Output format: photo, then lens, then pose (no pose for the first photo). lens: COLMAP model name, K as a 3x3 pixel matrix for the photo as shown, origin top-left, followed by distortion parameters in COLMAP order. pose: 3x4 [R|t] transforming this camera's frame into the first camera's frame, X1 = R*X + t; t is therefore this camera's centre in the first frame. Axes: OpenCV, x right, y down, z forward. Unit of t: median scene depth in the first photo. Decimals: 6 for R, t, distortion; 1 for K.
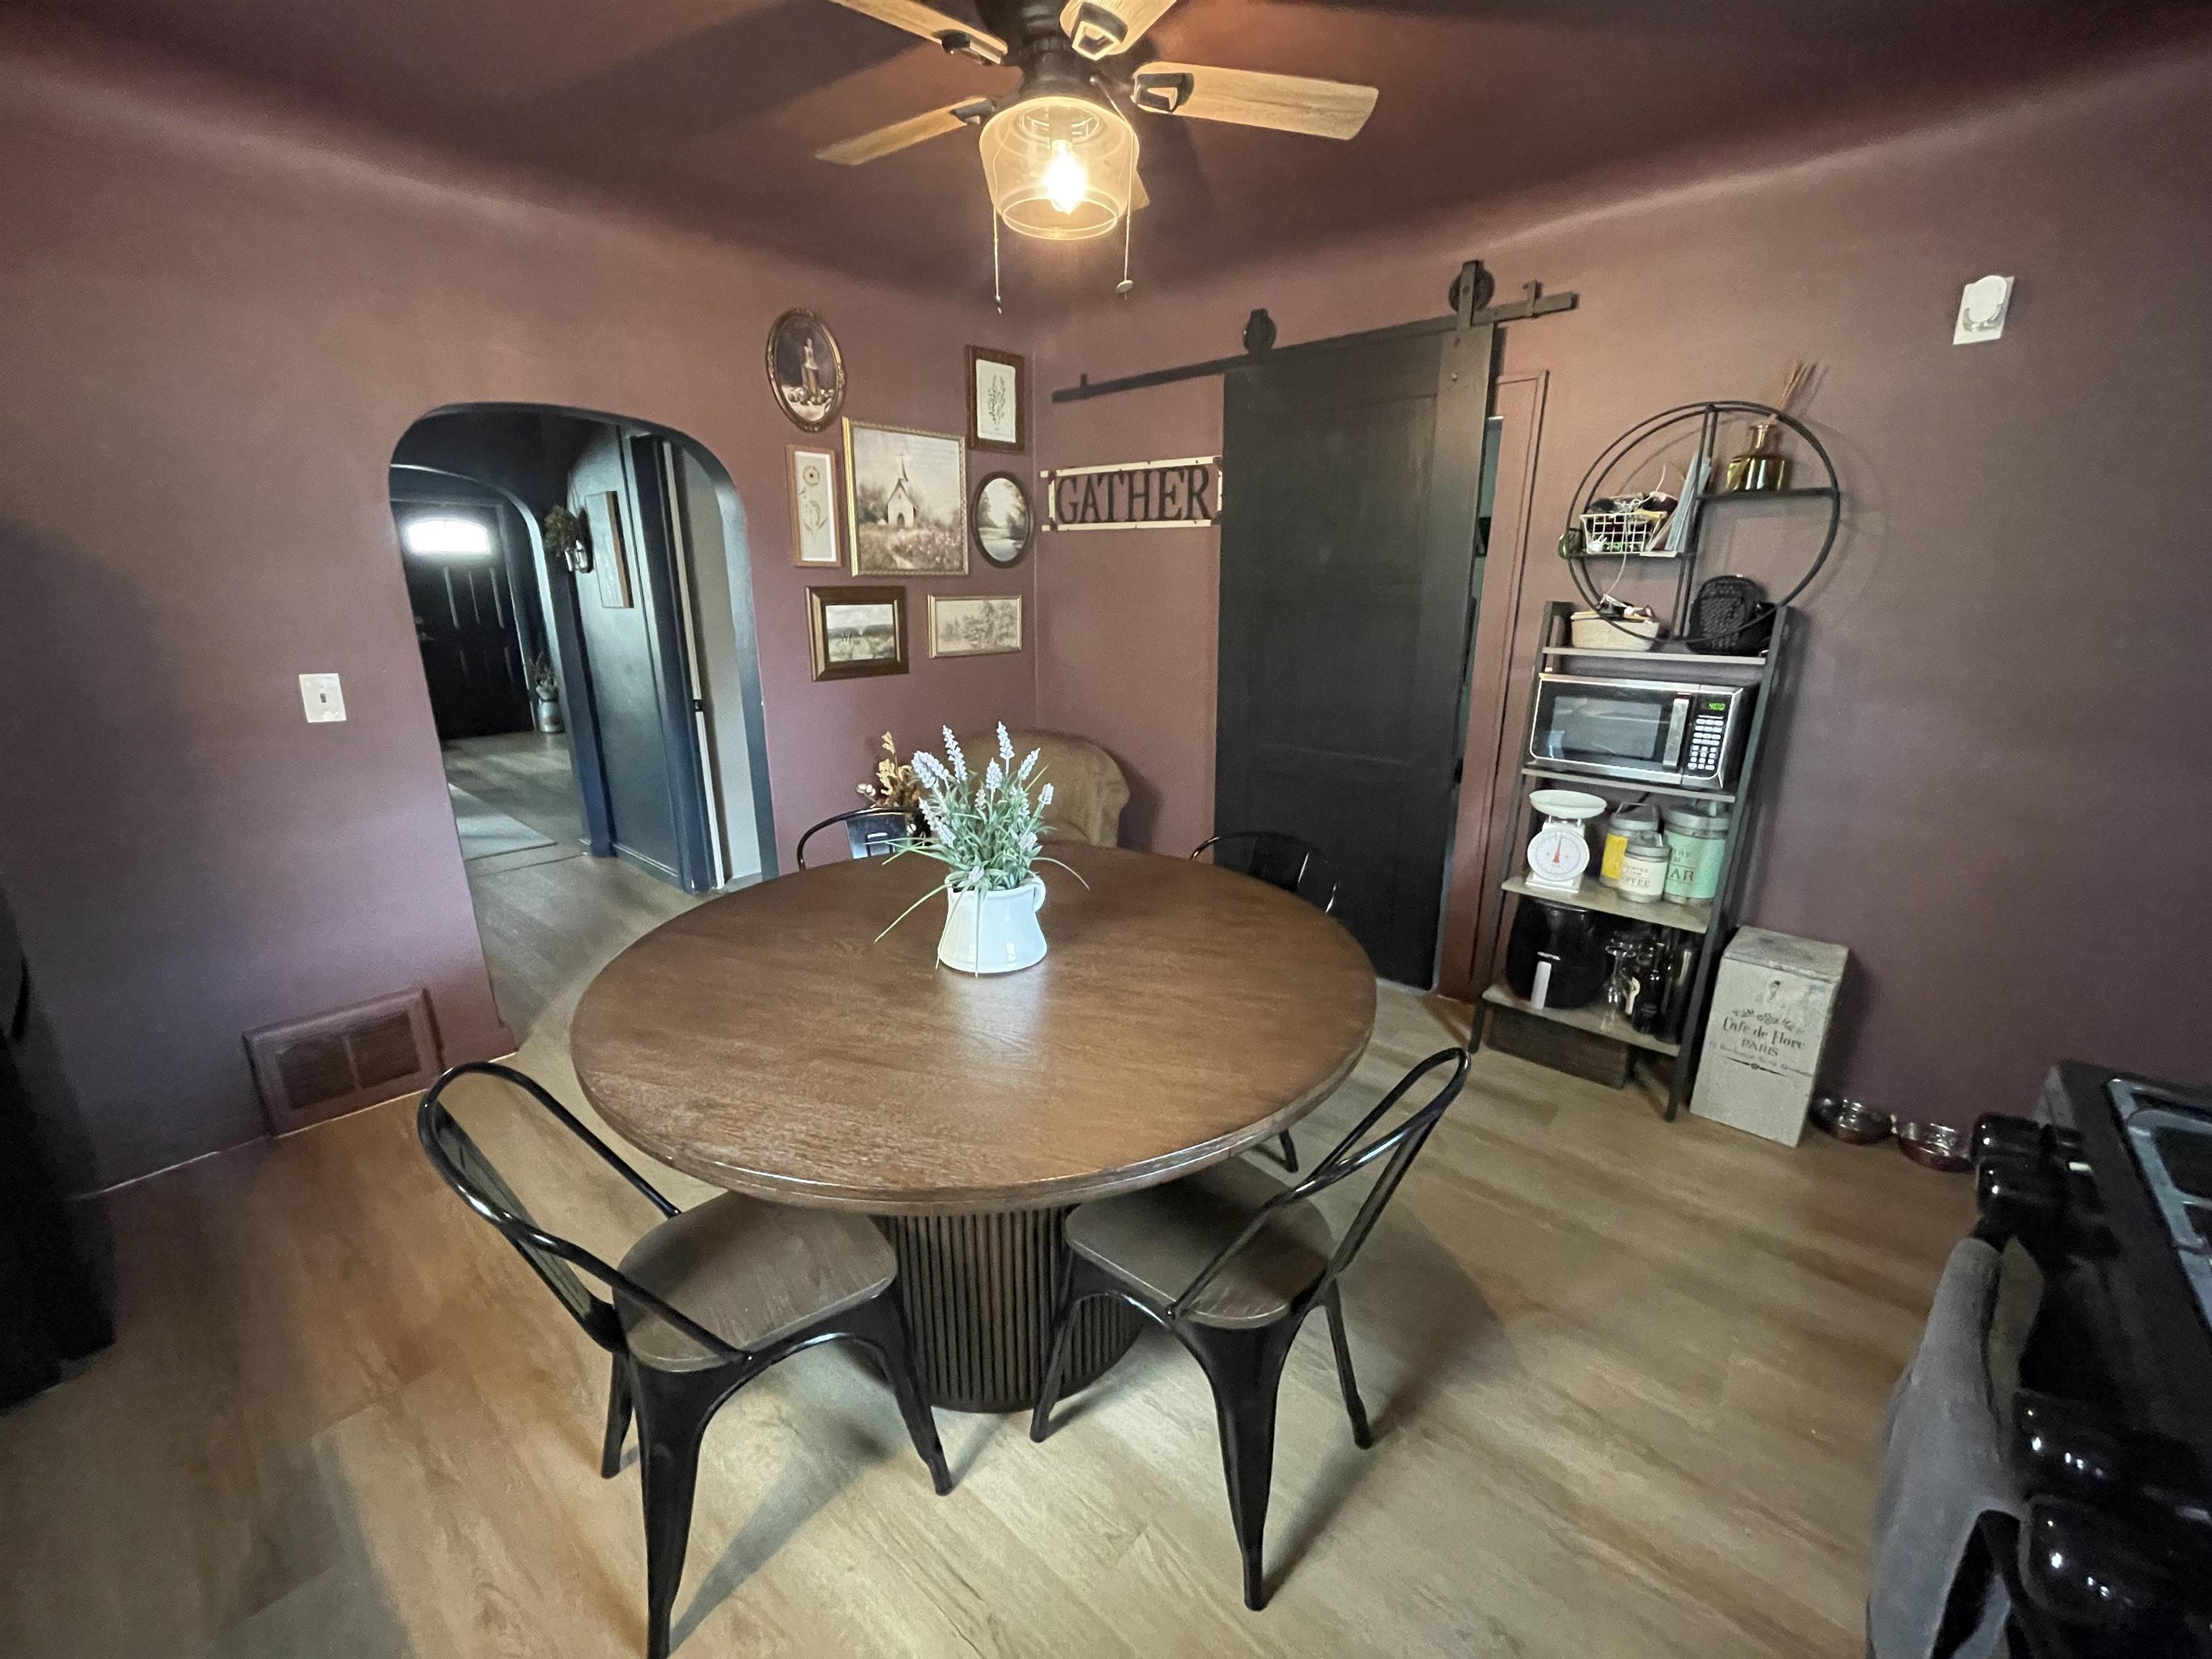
lens RADIAL K [[893.7, 0, 1096.2], [0, 893.7, 837.2], [0, 0, 1]] dist [0.001236, 0.000541]
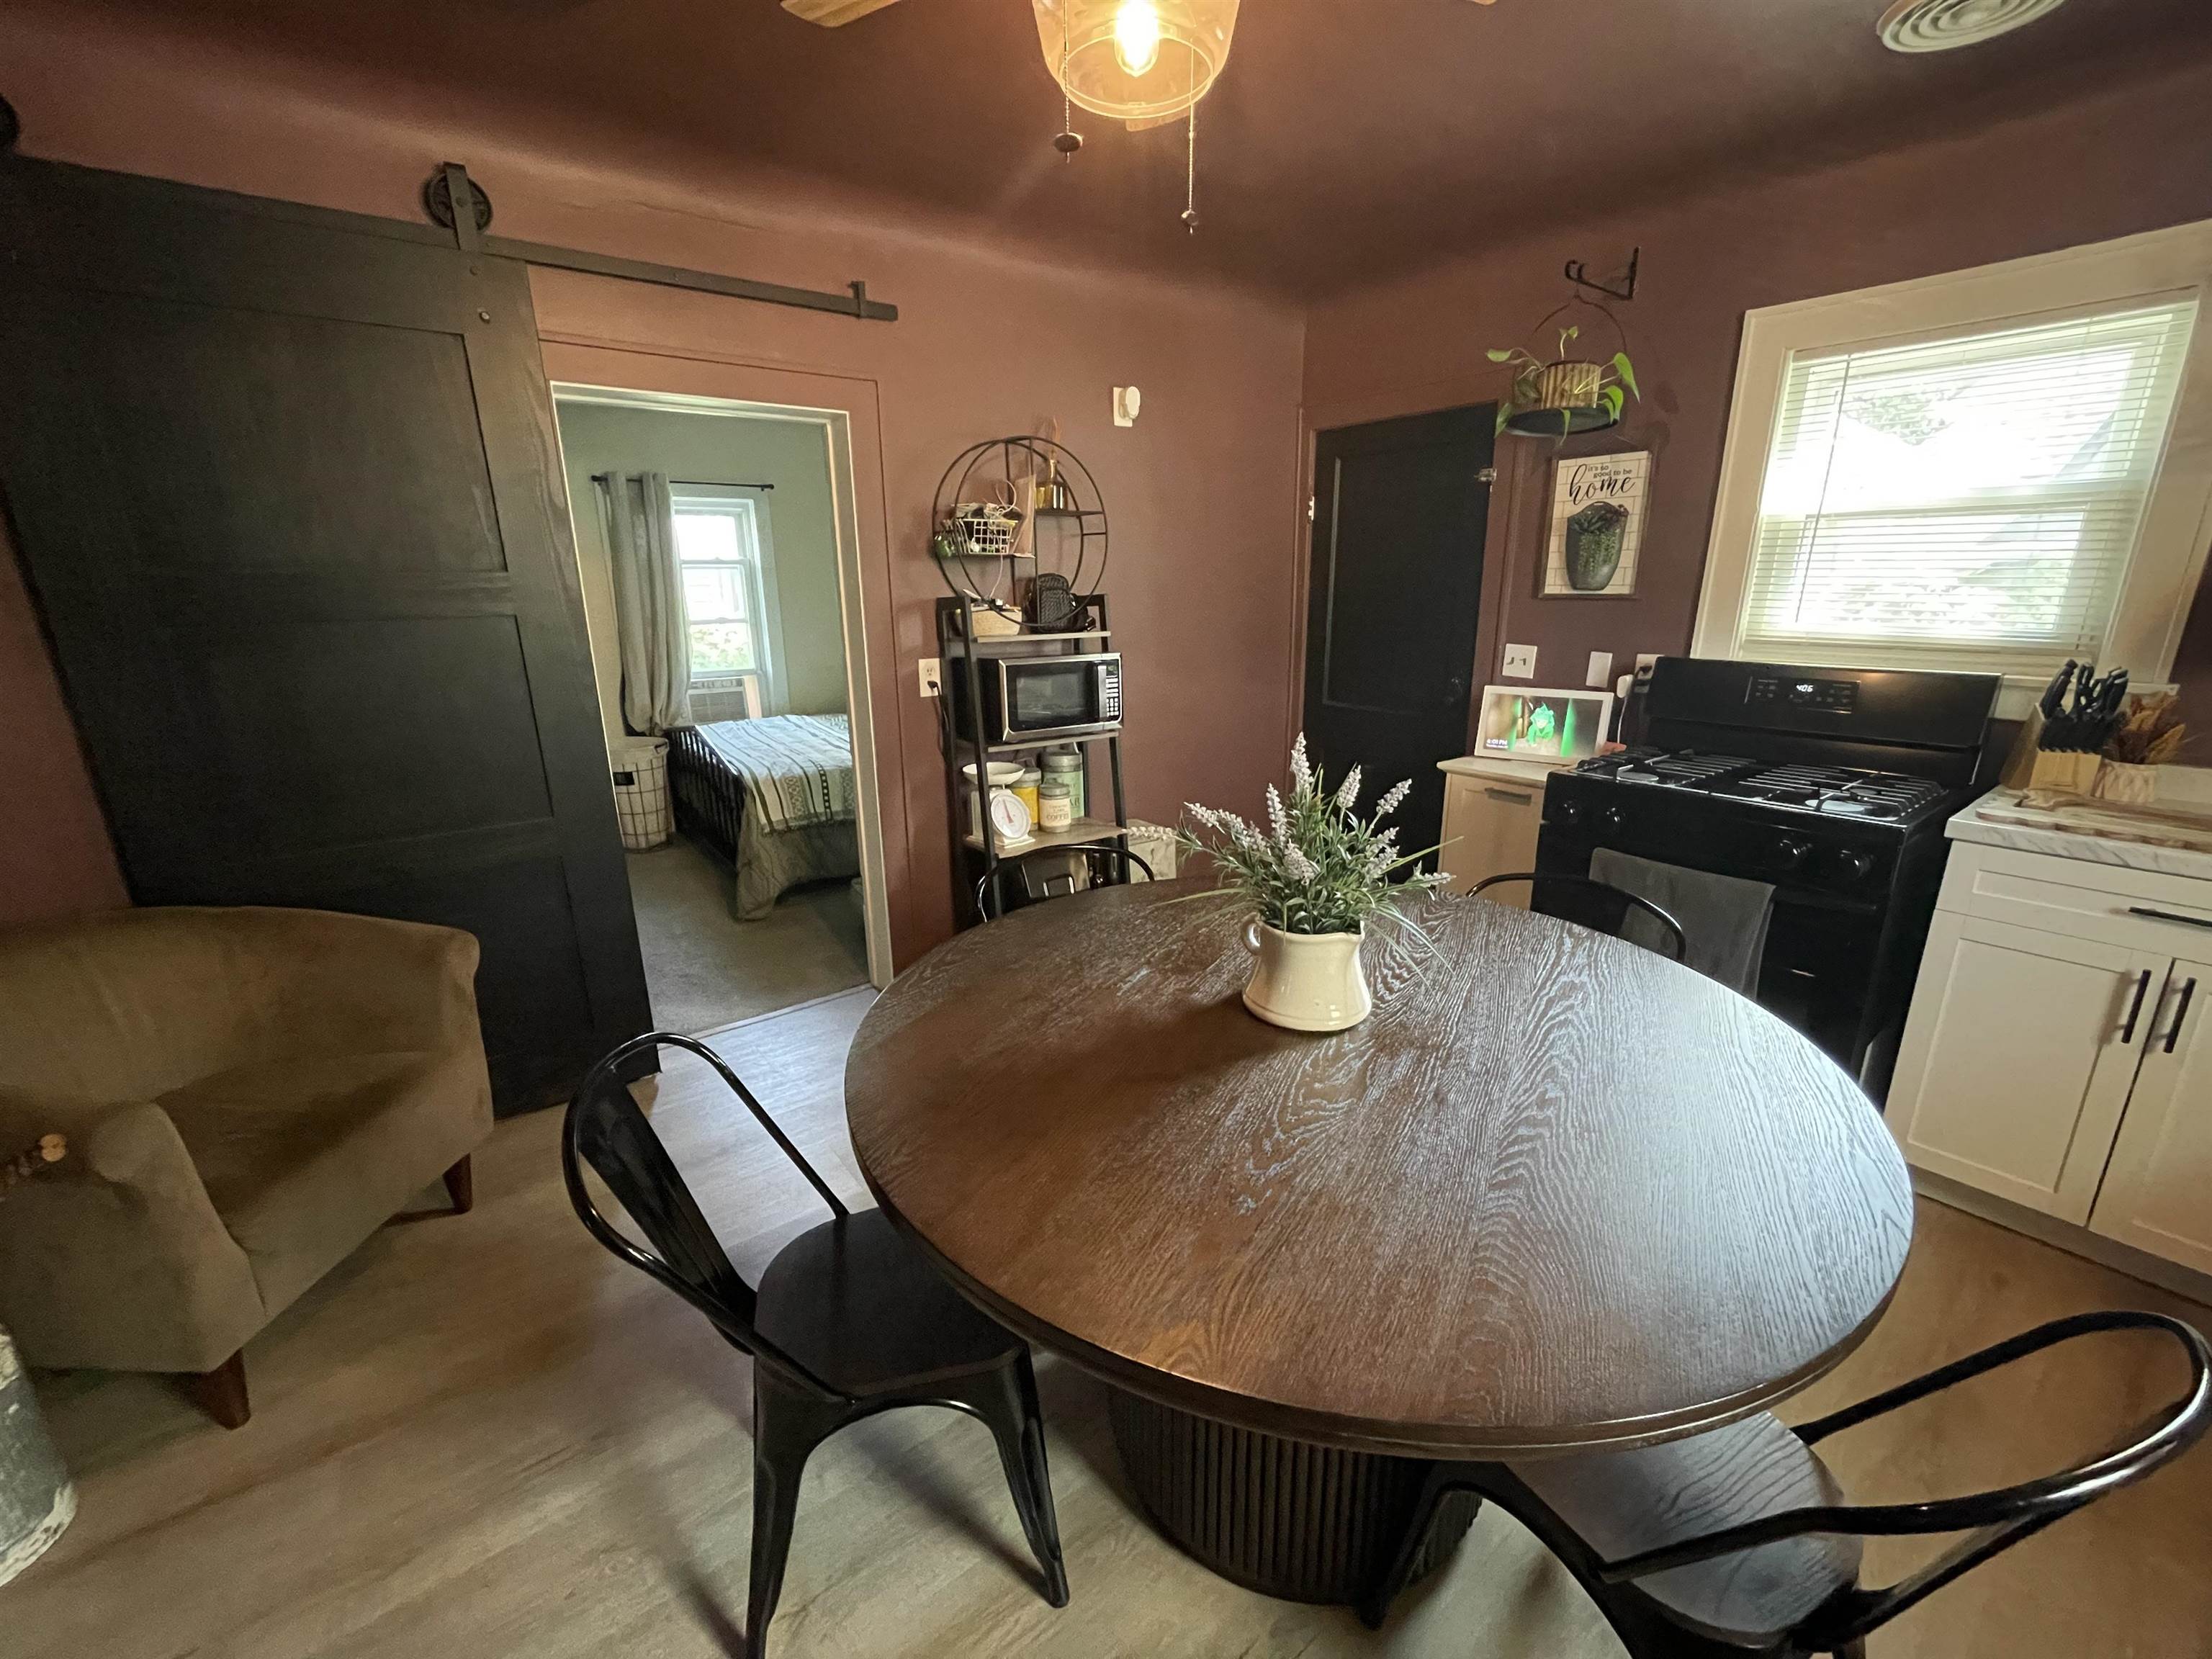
lens RADIAL K [[893.7, 0, 1103.4], [0, 893.7, 835.4], [0, 0, 1]] dist [0.001236, 0.000541]
pose [[0.166062, -0.274588, 0.947114, -0.593063], [0.282784, 0.933371, 0.221022, -0.190553], [-0.944699, 0.231126, 0.232647, 0.672987]]
